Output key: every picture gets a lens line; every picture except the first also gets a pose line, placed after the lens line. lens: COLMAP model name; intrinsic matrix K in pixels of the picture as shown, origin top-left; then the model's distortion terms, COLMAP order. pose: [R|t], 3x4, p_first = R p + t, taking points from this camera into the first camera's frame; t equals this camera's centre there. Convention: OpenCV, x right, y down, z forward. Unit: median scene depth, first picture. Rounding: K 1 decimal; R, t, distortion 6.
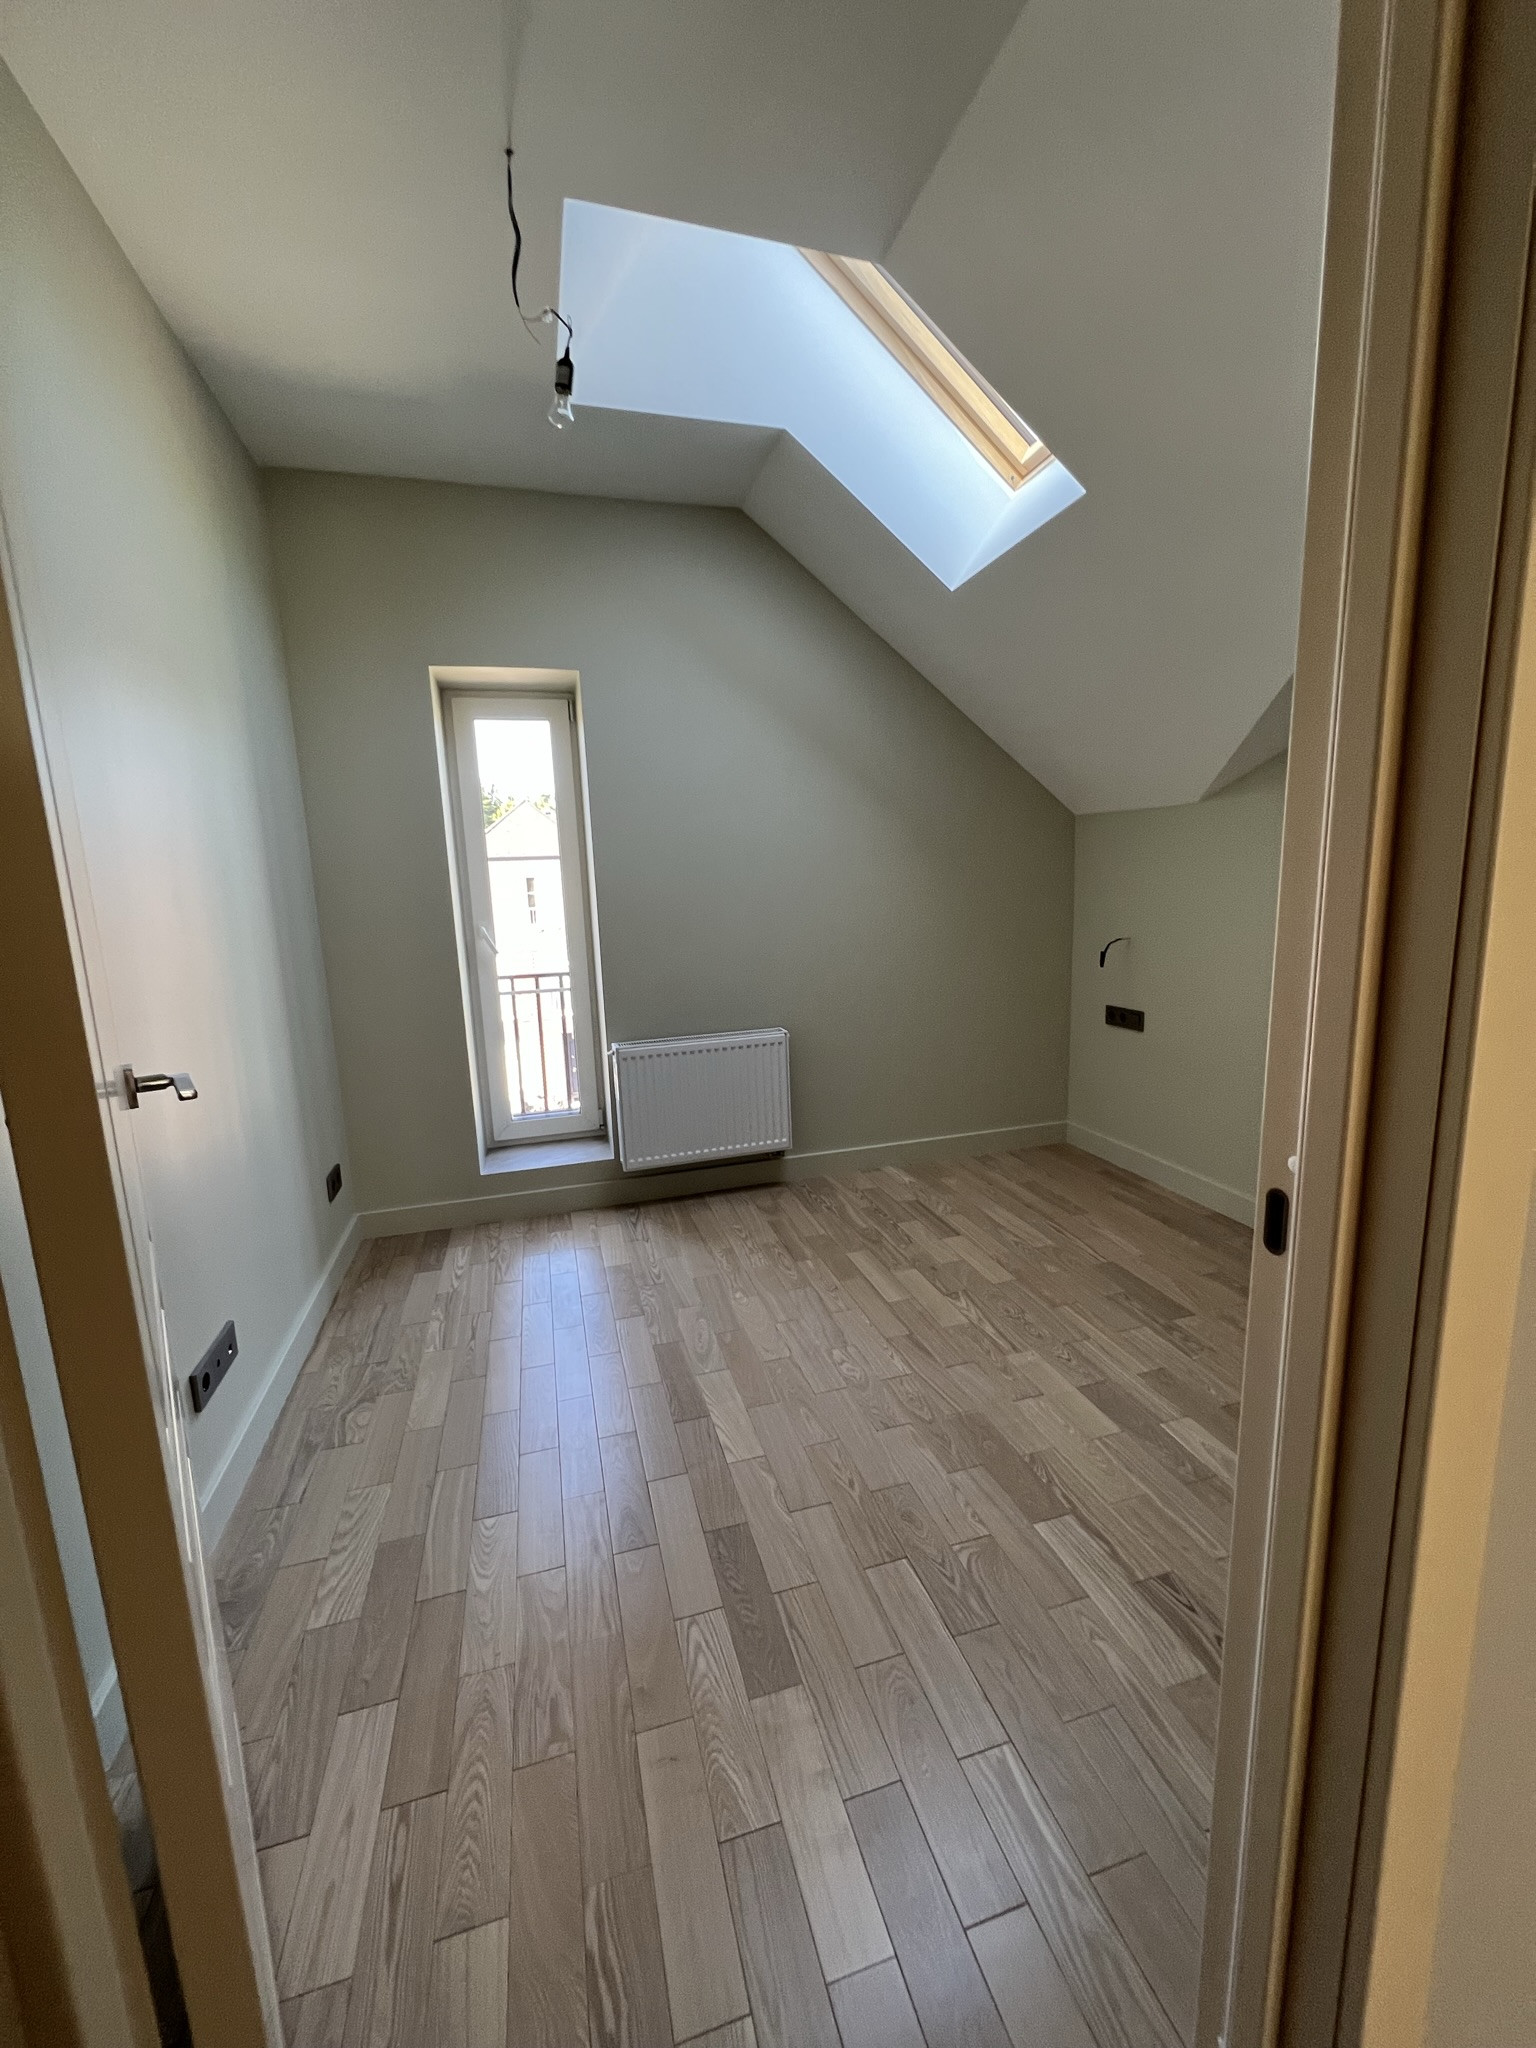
lens RADIAL K [[819.0, 0, 762.3], [0, 819.0, 1021.7], [0, 0, 1]] dist [0.003922, 0.000202]
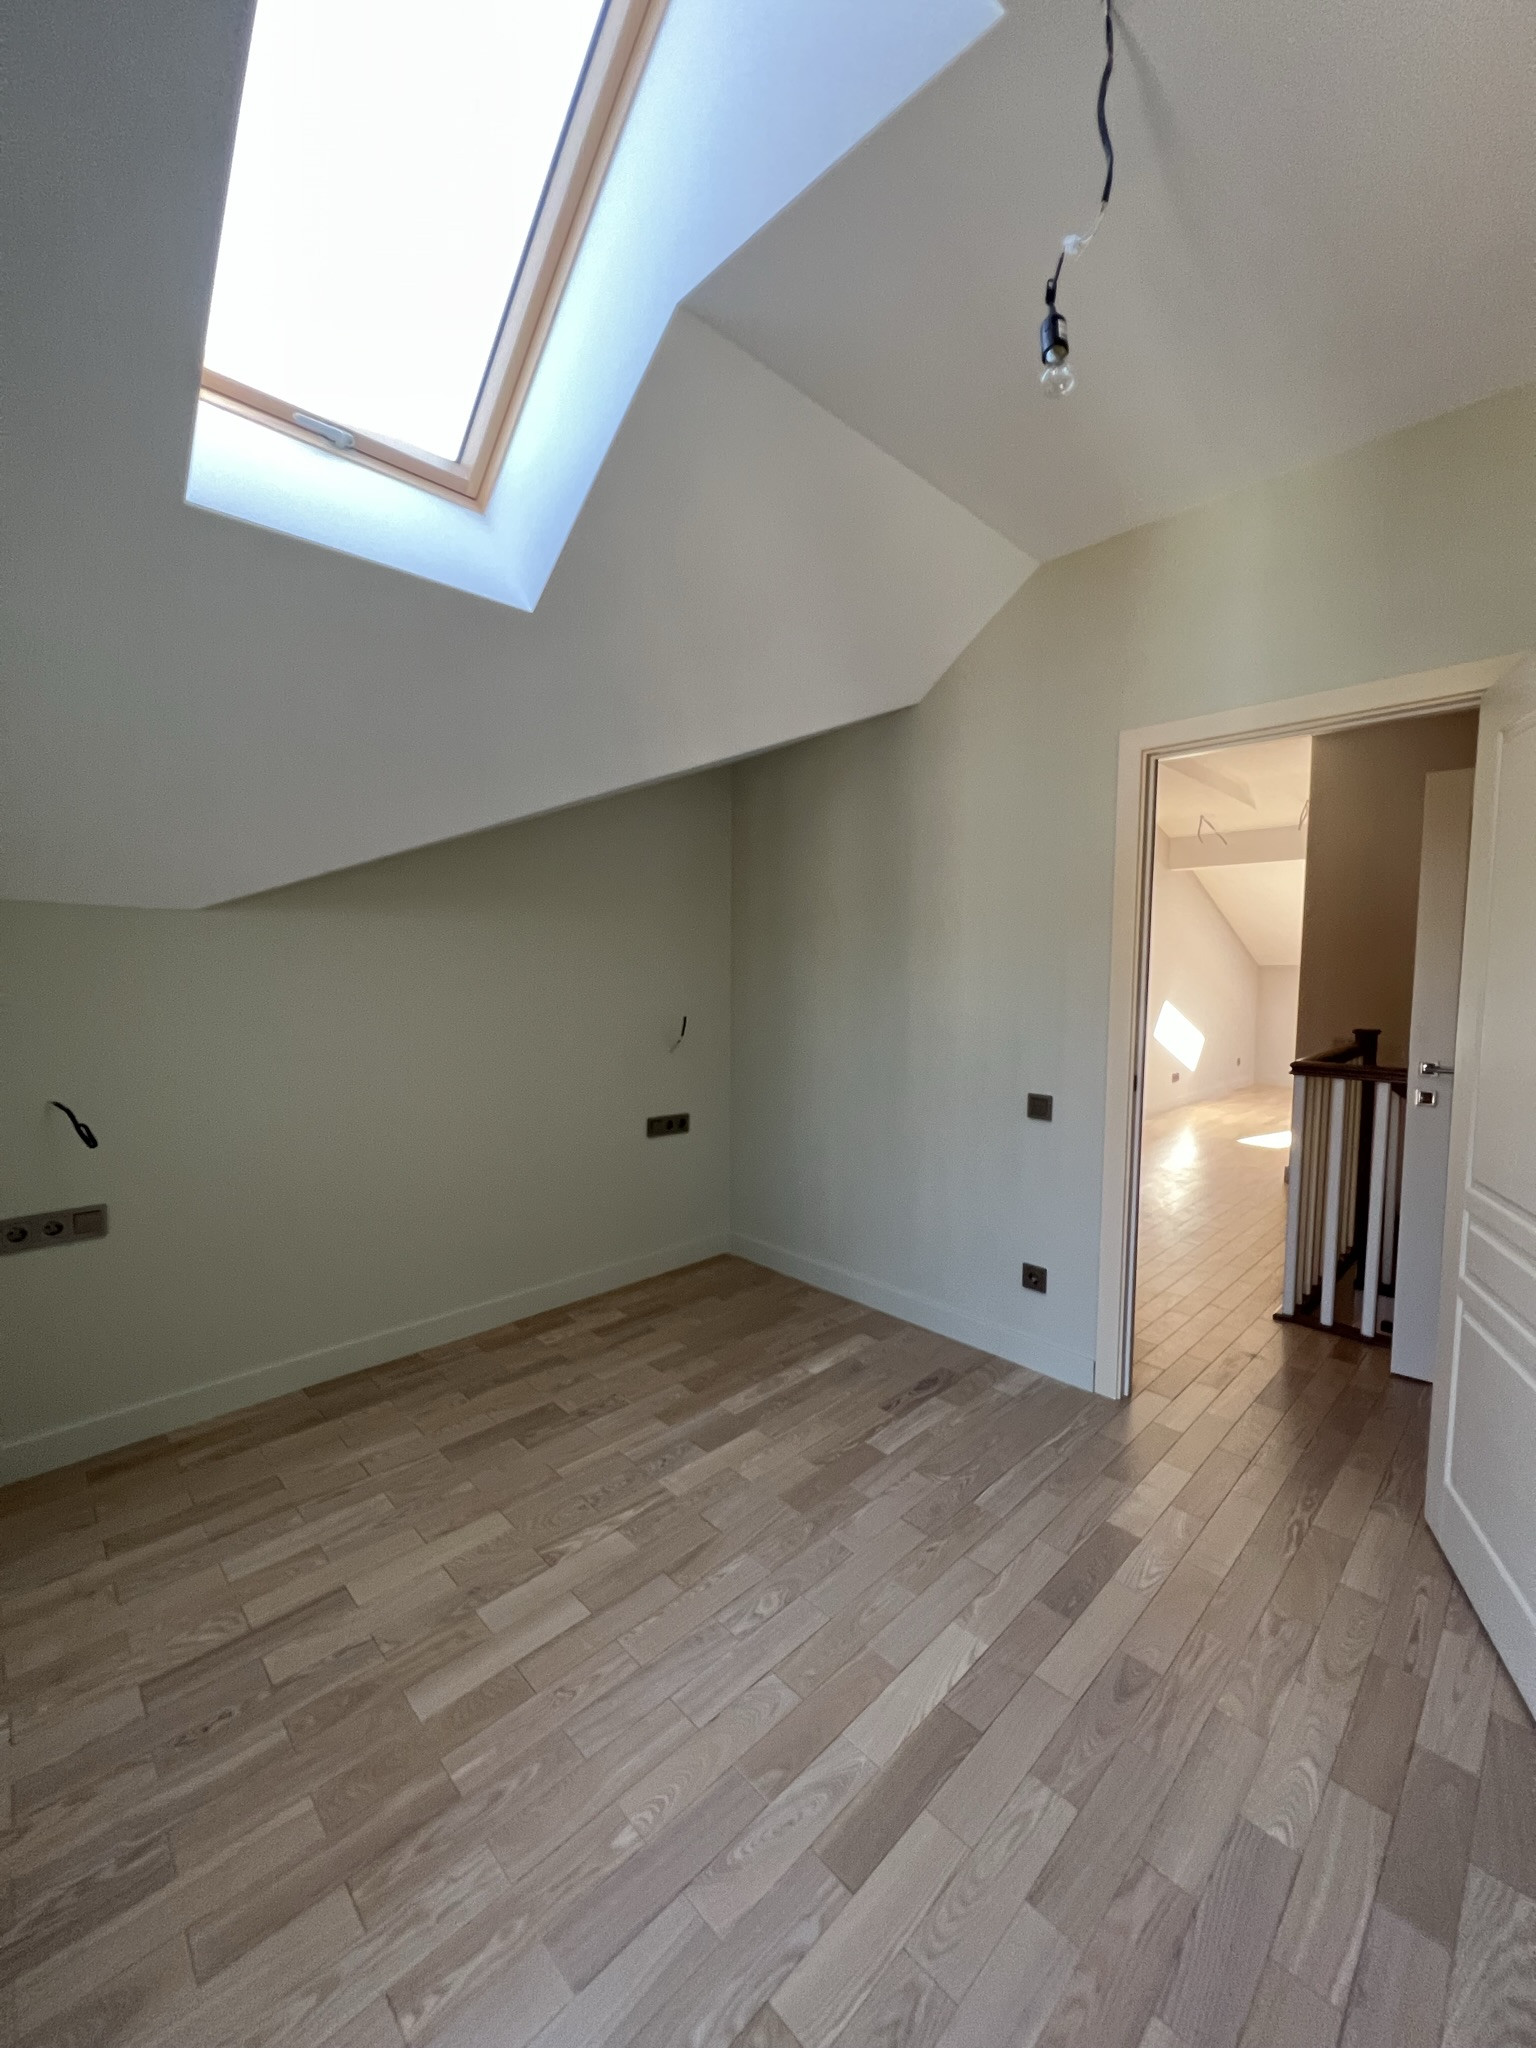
lens RADIAL K [[819.3, 0, 757.9], [0, 819.3, 1027.3], [0, 0, 1]] dist [-0.000761, 0.000318]
pose [[-0.470931, -0.035876, 0.881440, -0.543310], [0.160273, 0.979065, 0.125479, -0.224029], [-0.867488, 0.200364, -0.455322, 1.169834]]
